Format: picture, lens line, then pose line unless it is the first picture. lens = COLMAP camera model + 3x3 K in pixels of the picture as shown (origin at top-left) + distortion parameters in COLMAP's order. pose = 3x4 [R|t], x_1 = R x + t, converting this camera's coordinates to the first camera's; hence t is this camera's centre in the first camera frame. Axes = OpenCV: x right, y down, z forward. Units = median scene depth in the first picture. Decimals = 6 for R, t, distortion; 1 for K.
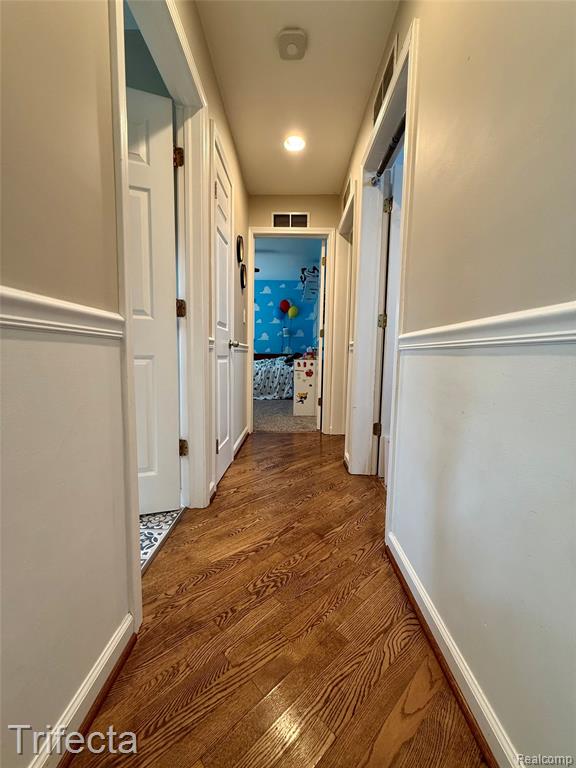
lens RADIAL K [[303.4, 0, 288.0], [0, 303.4, 384.0], [0, 0, 1]] dist [0.002919, 0.000154]
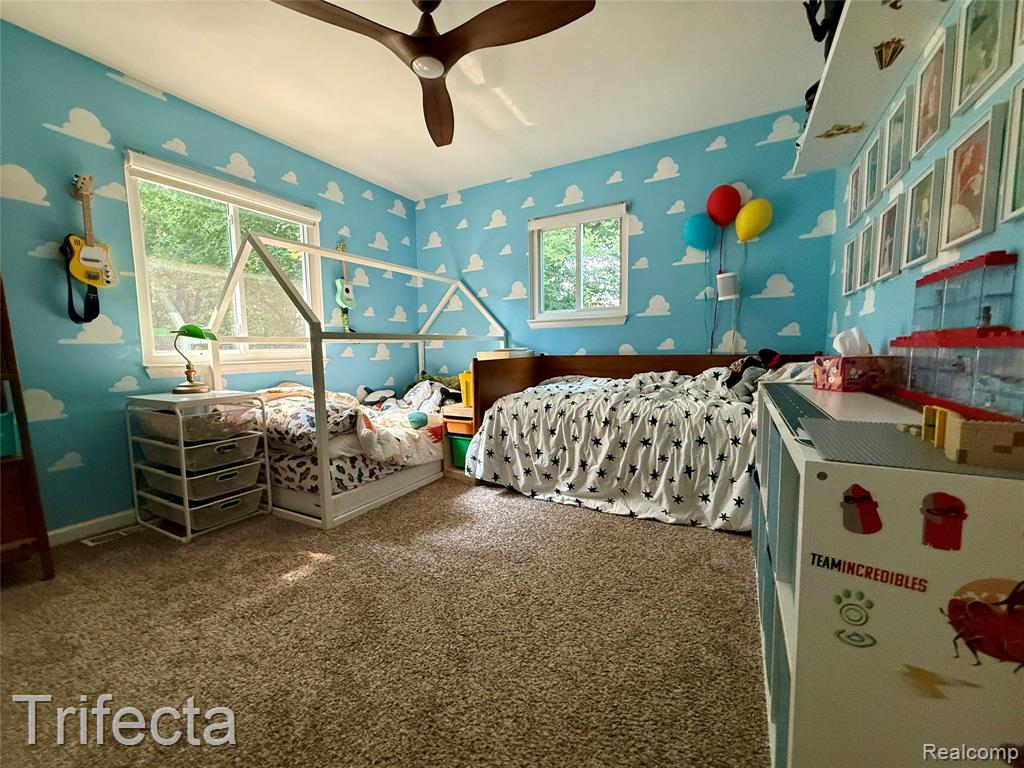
lens RADIAL K [[404.6, 0, 512.0], [0, 404.6, 384.0], [0, 0, 1]] dist [0.002919, 0.000154]
pose [[0.876551, 0.012317, -0.481152, 0.001357], [-0.016086, 0.999864, -0.003708, -0.062240], [0.481041, 0.010990, 0.876629, 0.516884]]
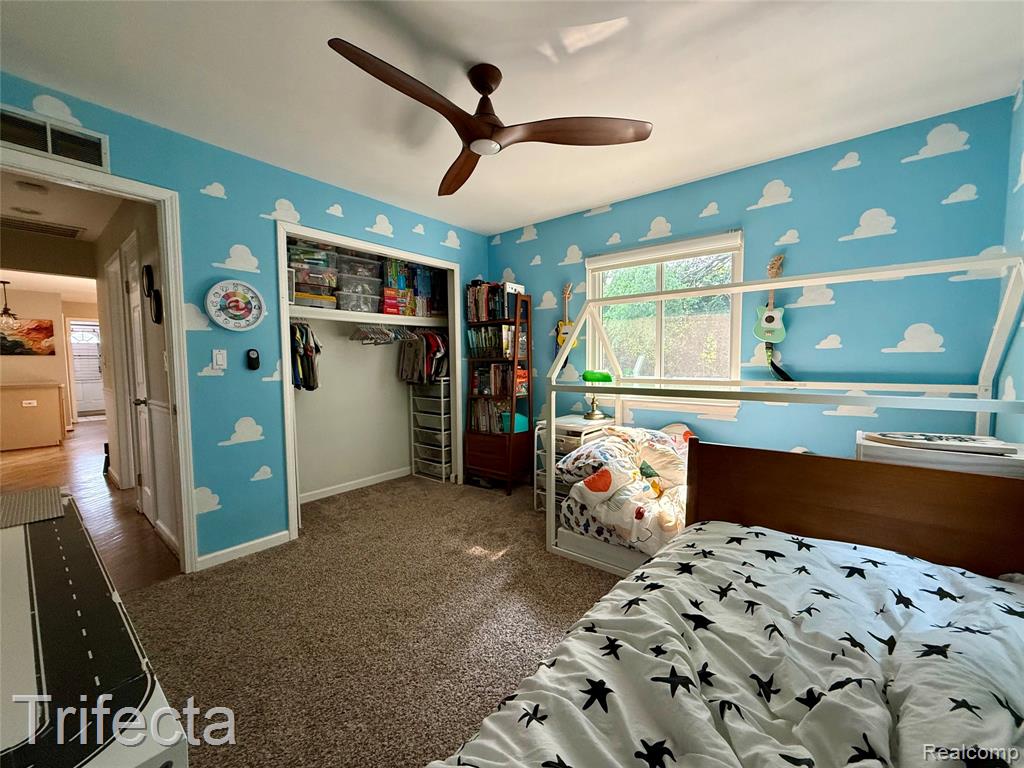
lens RADIAL K [[404.6, 0, 512.0], [0, 404.6, 384.0], [0, 0, 1]] dist [0.002919, 0.000154]
pose [[-0.621140, 0.041128, -0.782620, 0.072540], [-0.075364, 0.990859, 0.111885, -0.236789], [0.780068, 0.128478, -0.612362, 1.394203]]
